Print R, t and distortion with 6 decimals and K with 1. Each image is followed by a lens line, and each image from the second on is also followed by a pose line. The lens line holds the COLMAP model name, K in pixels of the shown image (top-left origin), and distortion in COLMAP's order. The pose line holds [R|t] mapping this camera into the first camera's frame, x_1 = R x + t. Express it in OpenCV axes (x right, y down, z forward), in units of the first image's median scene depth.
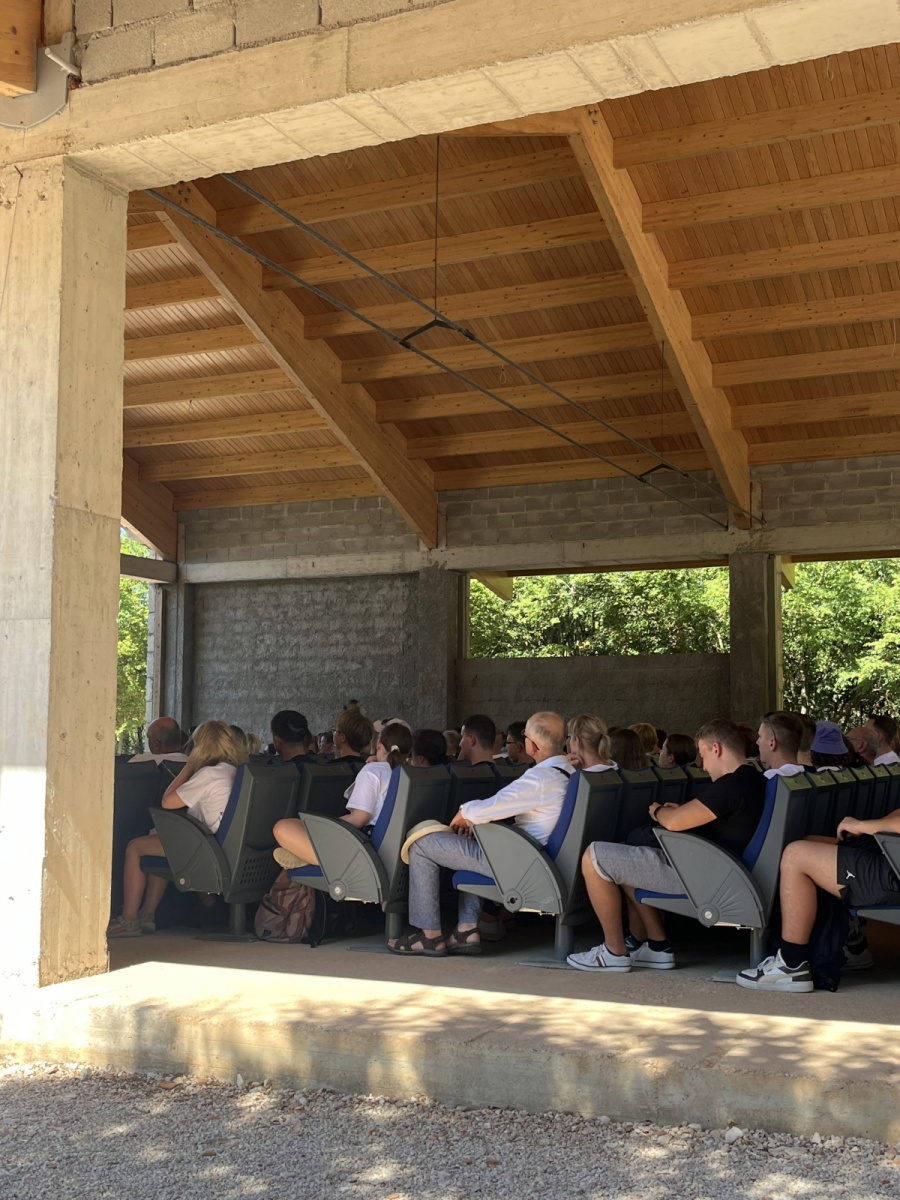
lens RADIAL K [[1419.7, 0, 451.4], [0, 1419.7, 609.6], [0, 0, 1]] dist [0.073799, 0.000000]
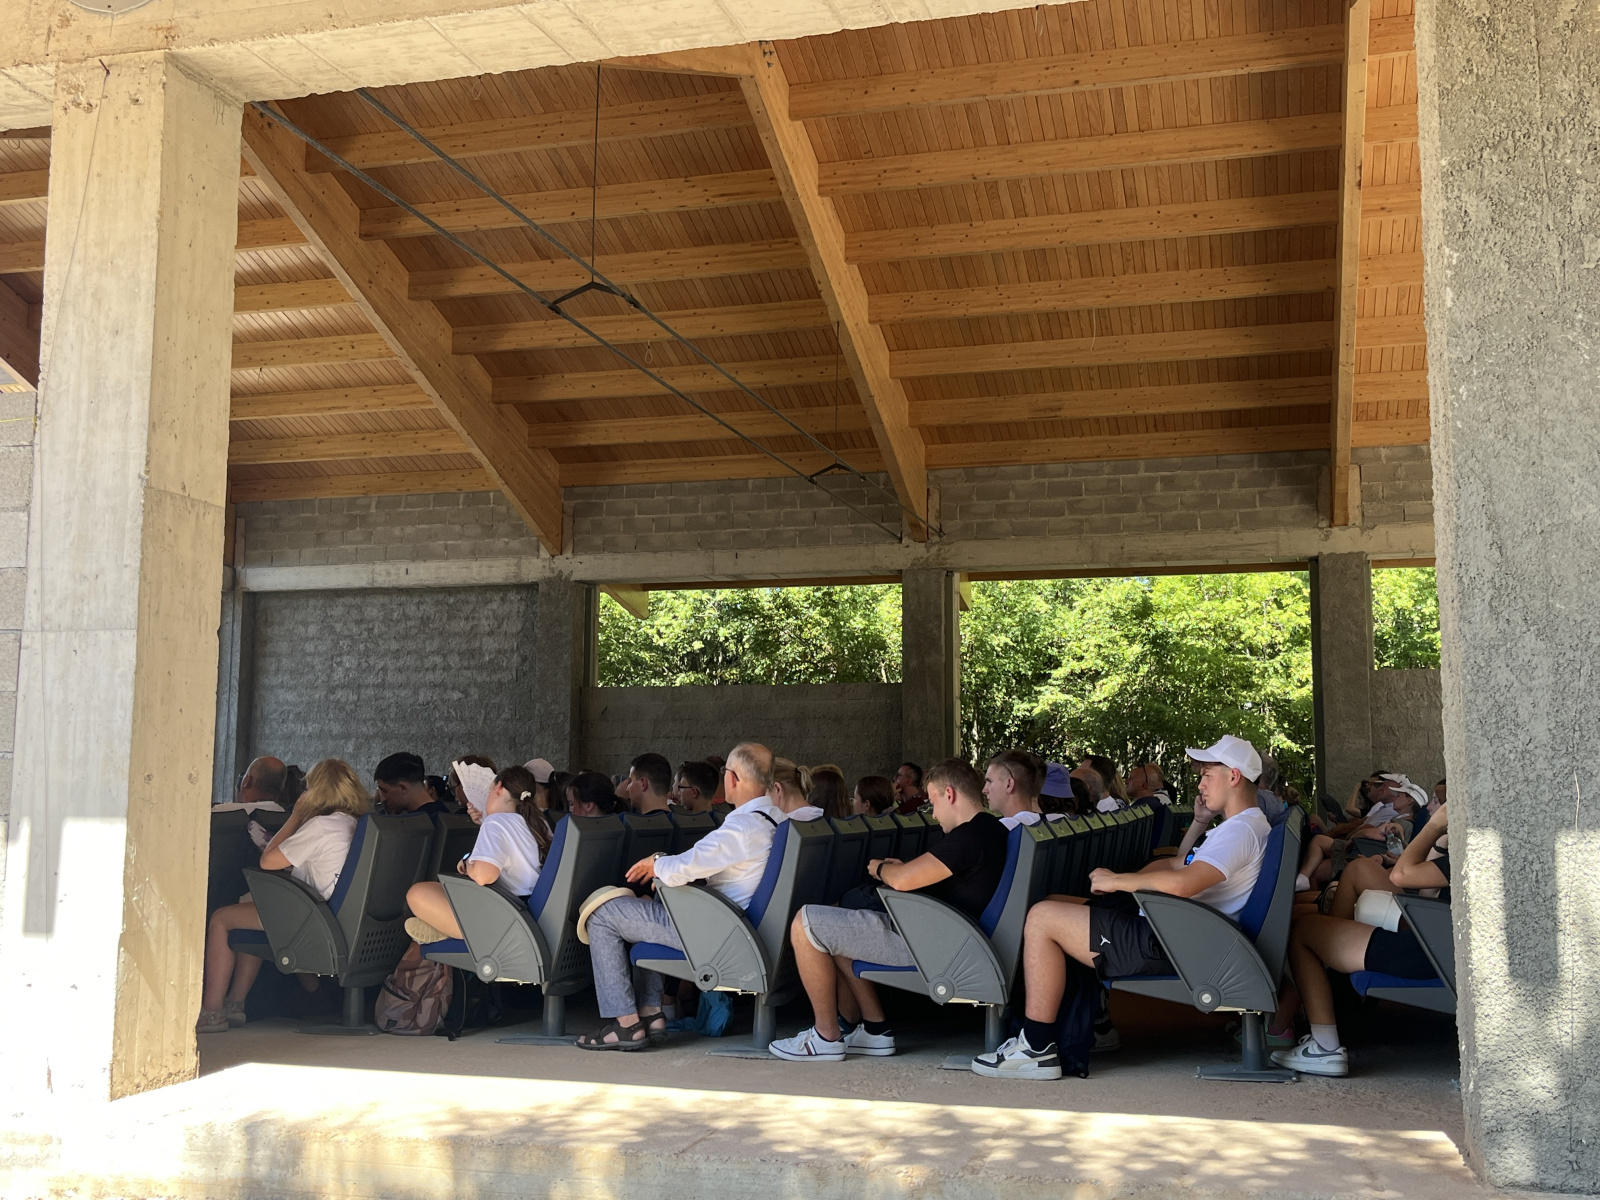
lens RADIAL K [[1656.5, 0, 787.3], [0, 1656.5, 588.7], [0, 0, 1]] dist [0.072111, 0.000000]
pose [[0.989107, 0.019195, 0.145943, -0.023362], [-0.015379, 0.999511, -0.027231, 0.001384], [-0.146395, 0.024690, 0.988918, 0.011719]]
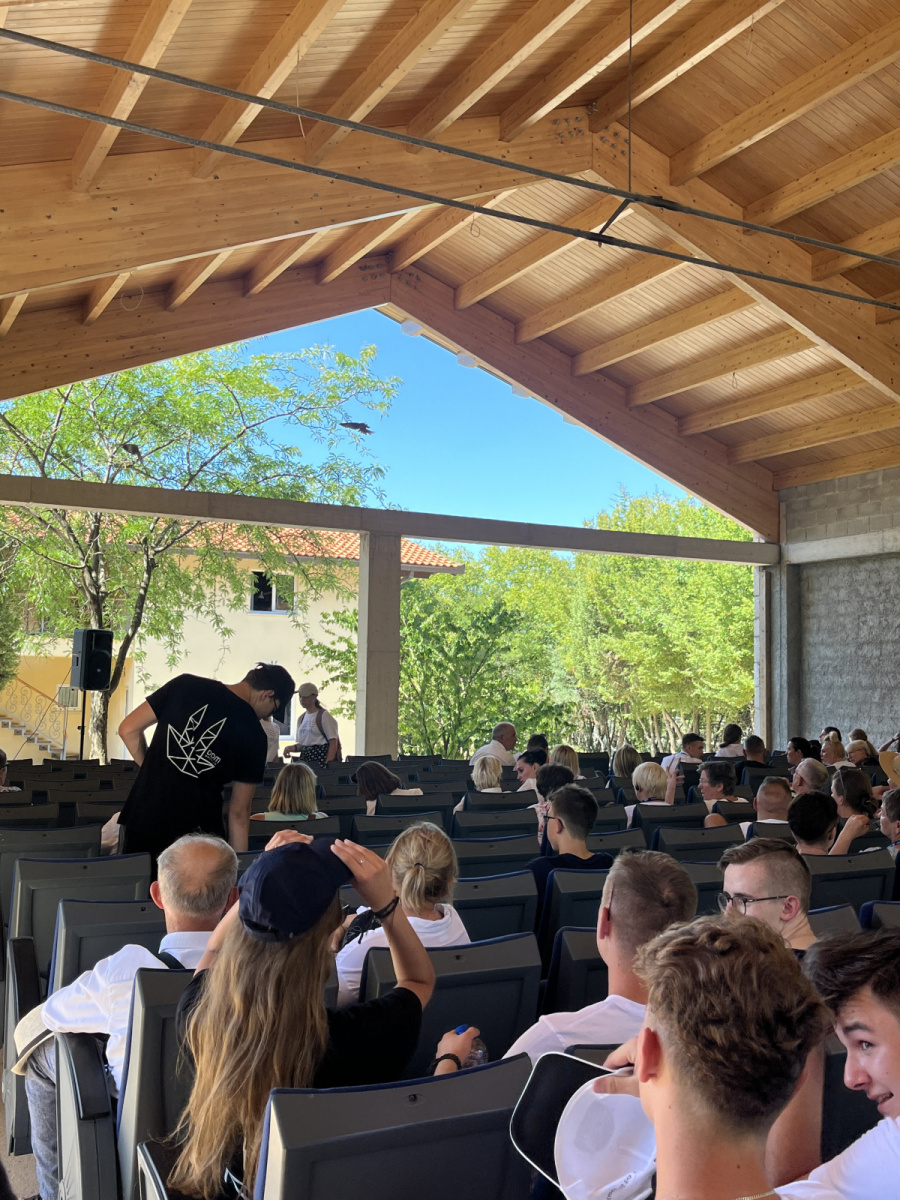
lens RADIAL K [[1197.6, 0, 454.4], [0, 1197.6, 599.2], [0, 0, 1]] dist [0.013792, 0.000000]
pose [[0.792084, -0.036939, -0.609293, 0.163004], [0.044046, 0.999024, -0.003308, -0.002695], [0.608821, -0.024217, 0.792938, 0.277982]]
